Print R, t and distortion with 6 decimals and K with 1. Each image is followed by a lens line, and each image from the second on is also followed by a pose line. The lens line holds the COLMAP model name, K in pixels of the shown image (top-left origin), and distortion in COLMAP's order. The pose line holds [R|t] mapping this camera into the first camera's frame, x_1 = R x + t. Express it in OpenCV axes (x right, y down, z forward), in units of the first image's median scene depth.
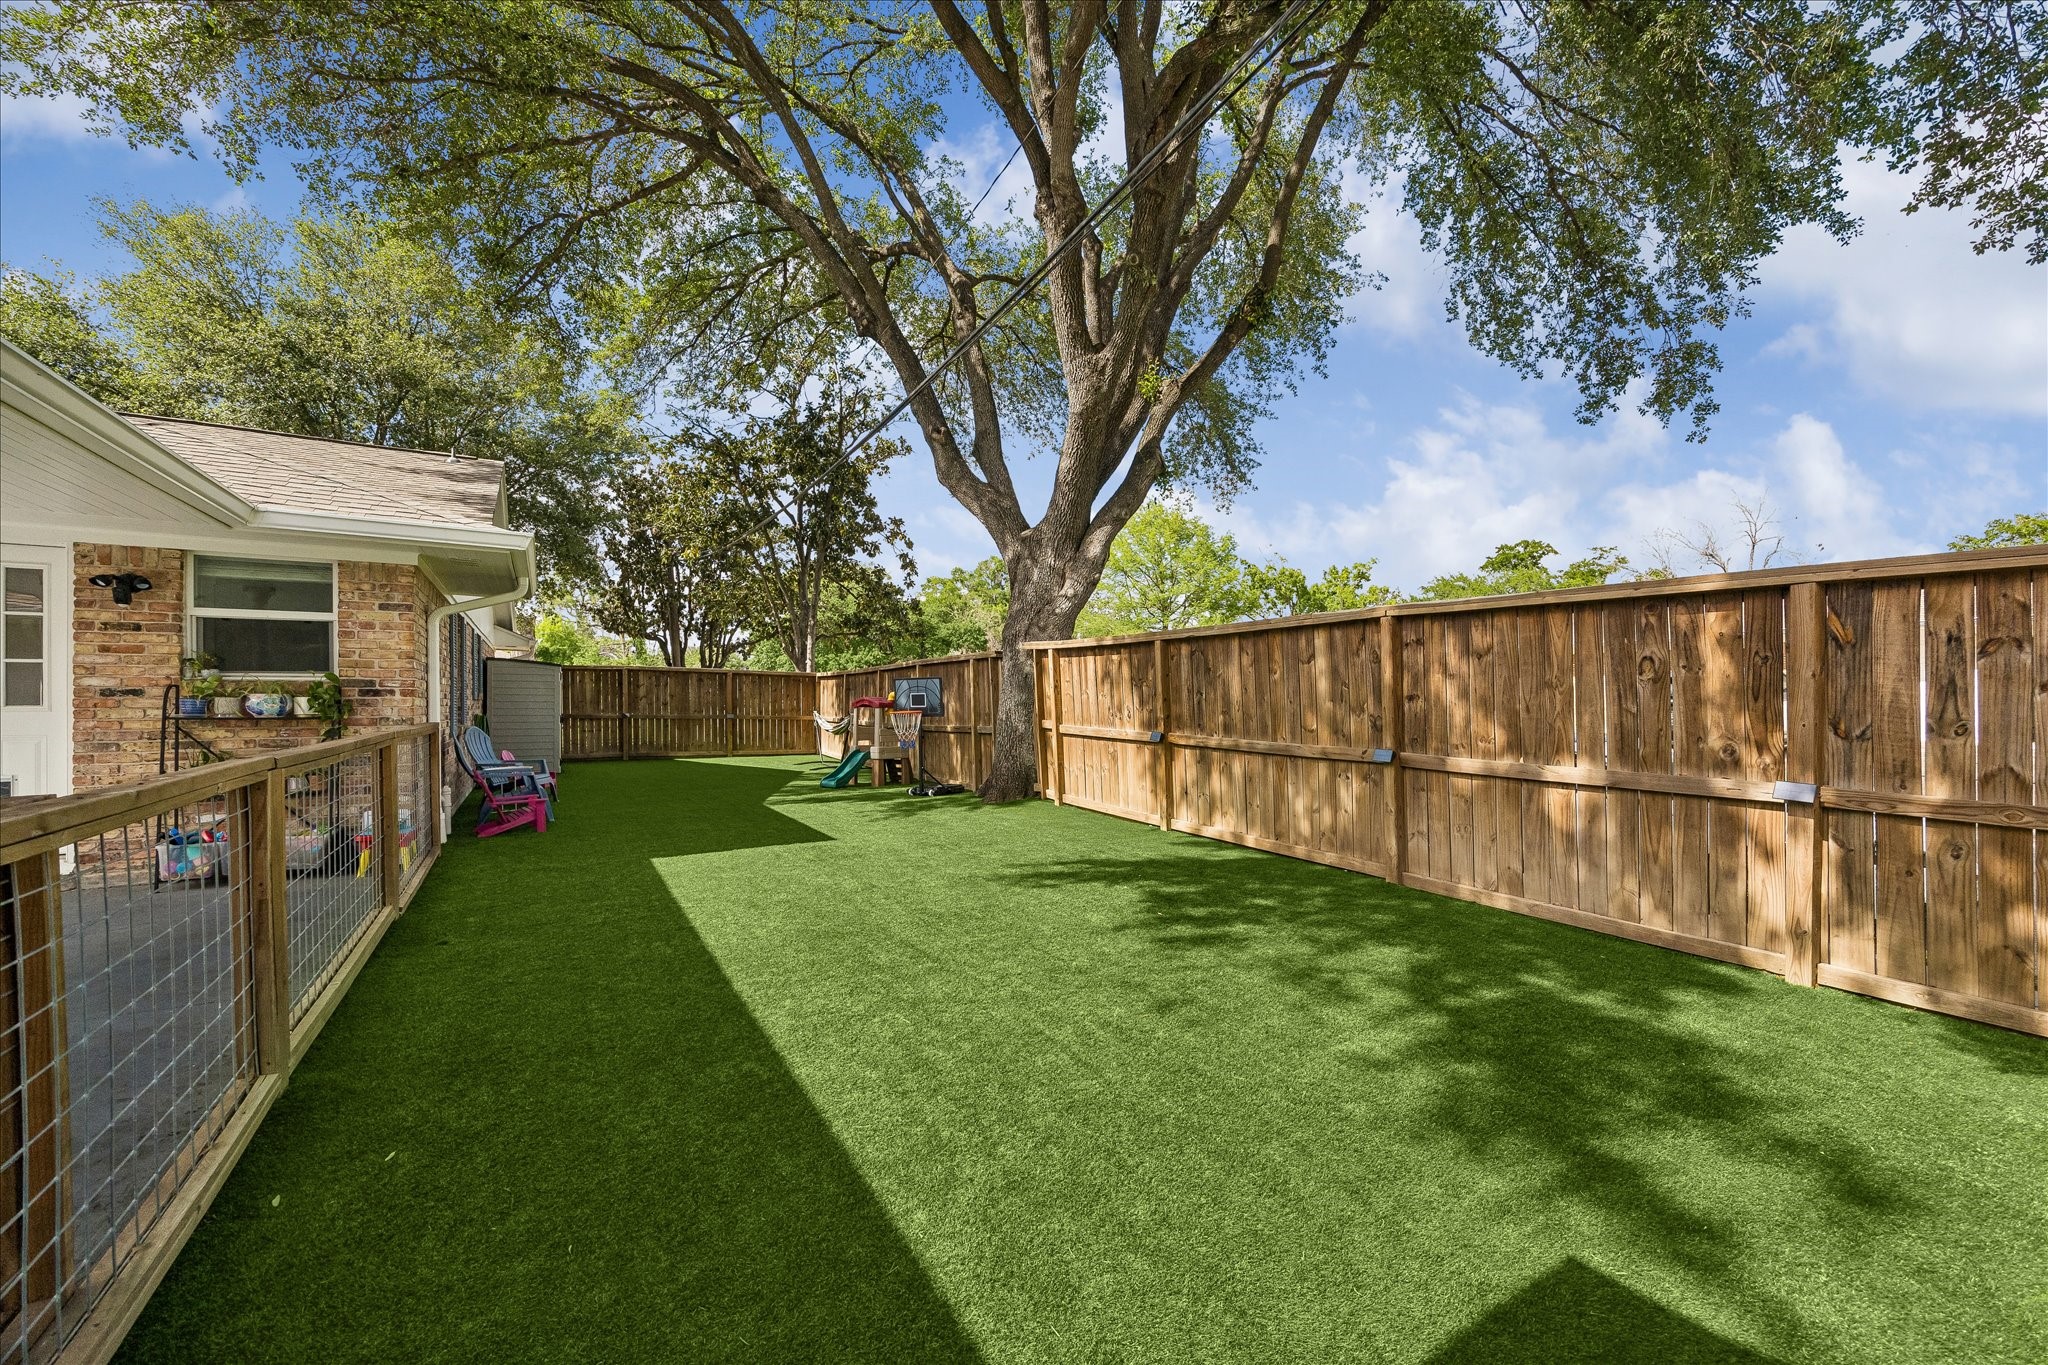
lens RADIAL K [[788.9, 0, 1030.2], [0, 788.9, 691.5], [0, 0, 1]] dist [-0.001333, -0.000094]
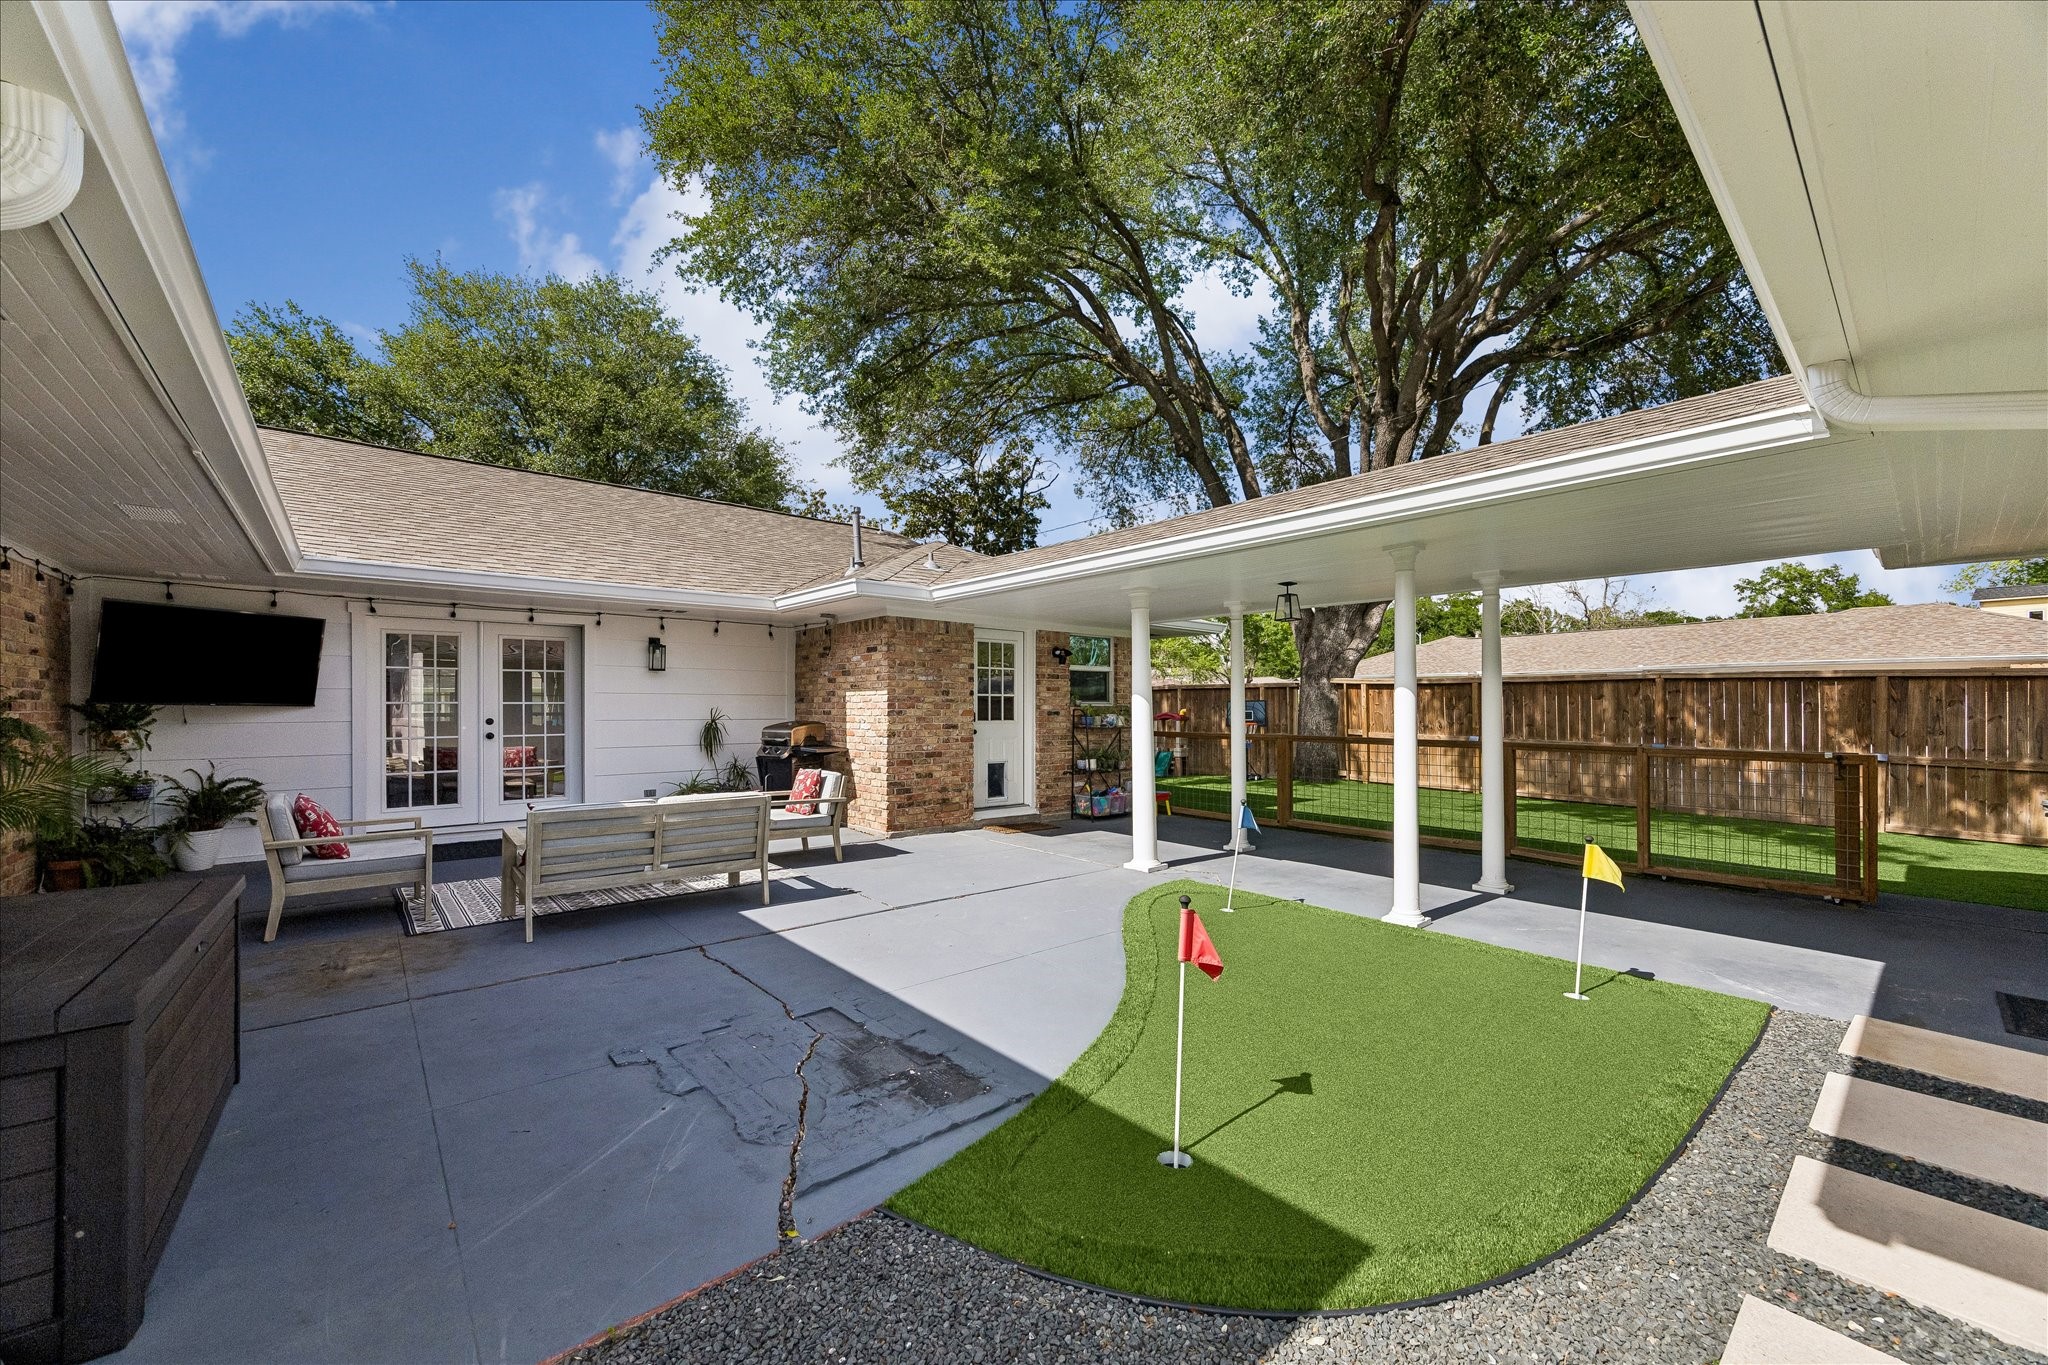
lens RADIAL K [[788.9, 0, 1030.2], [0, 788.9, 691.5], [0, 0, 1]] dist [-0.001333, -0.000094]
pose [[0.989723, 0.011040, 0.142568, -1.450300], [-0.009373, 0.999880, -0.012361, -0.025457], [-0.142687, 0.010898, 0.989708, -0.763302]]
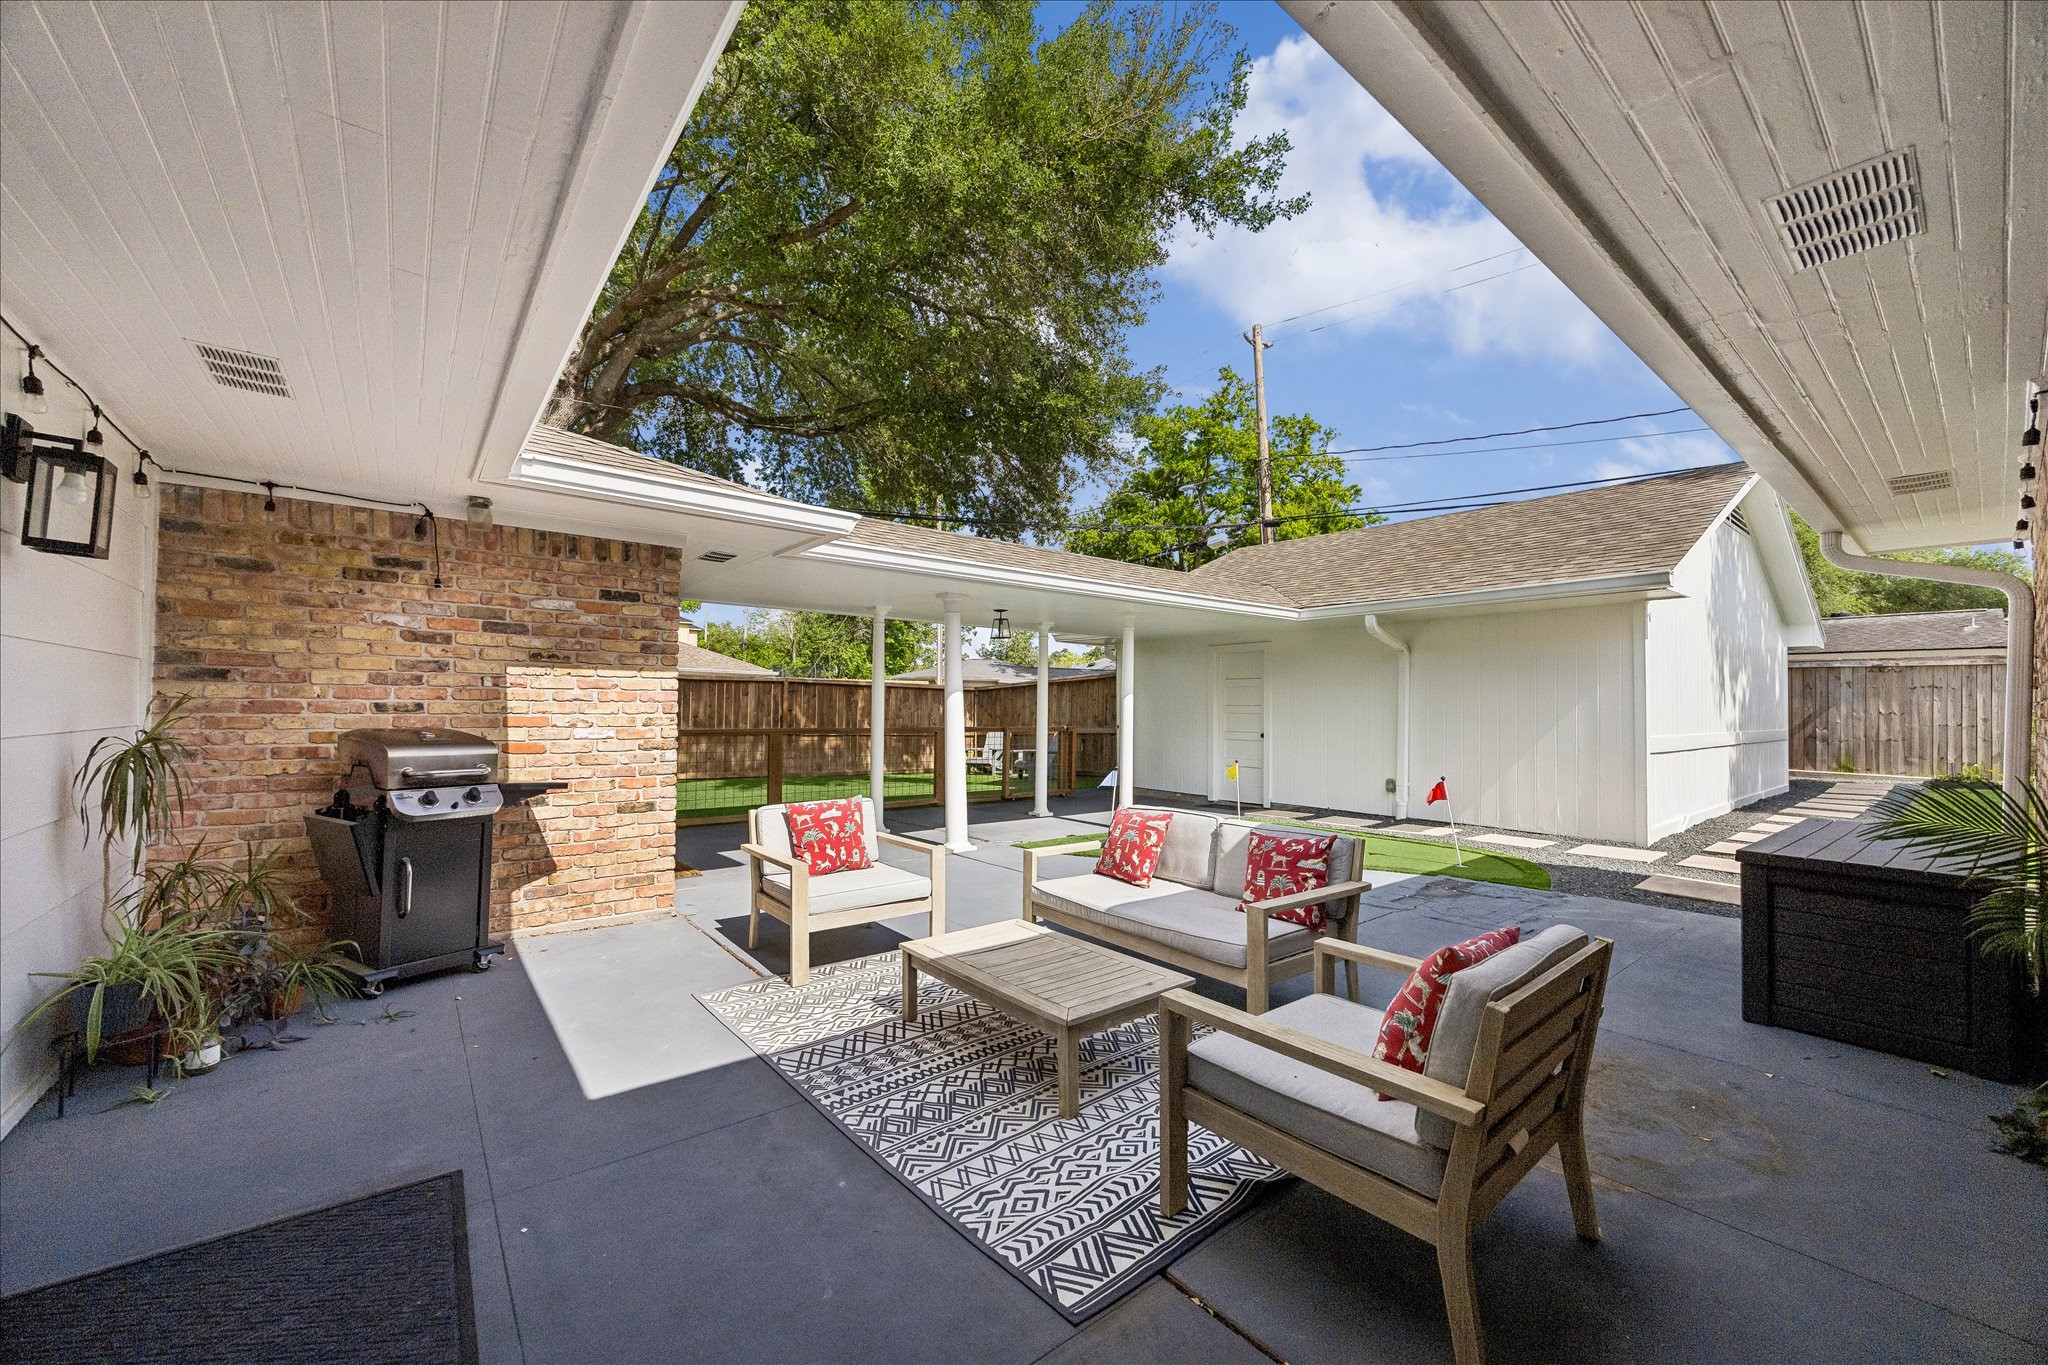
lens RADIAL K [[788.9, 0, 1030.2], [0, 788.9, 691.5], [0, 0, 1]] dist [-0.001333, -0.000094]
pose [[-0.113729, 0.026515, 0.993158, -2.430448], [-0.019524, 0.999391, -0.028917, -0.001962], [-0.993320, -0.022679, -0.113142, 0.440446]]
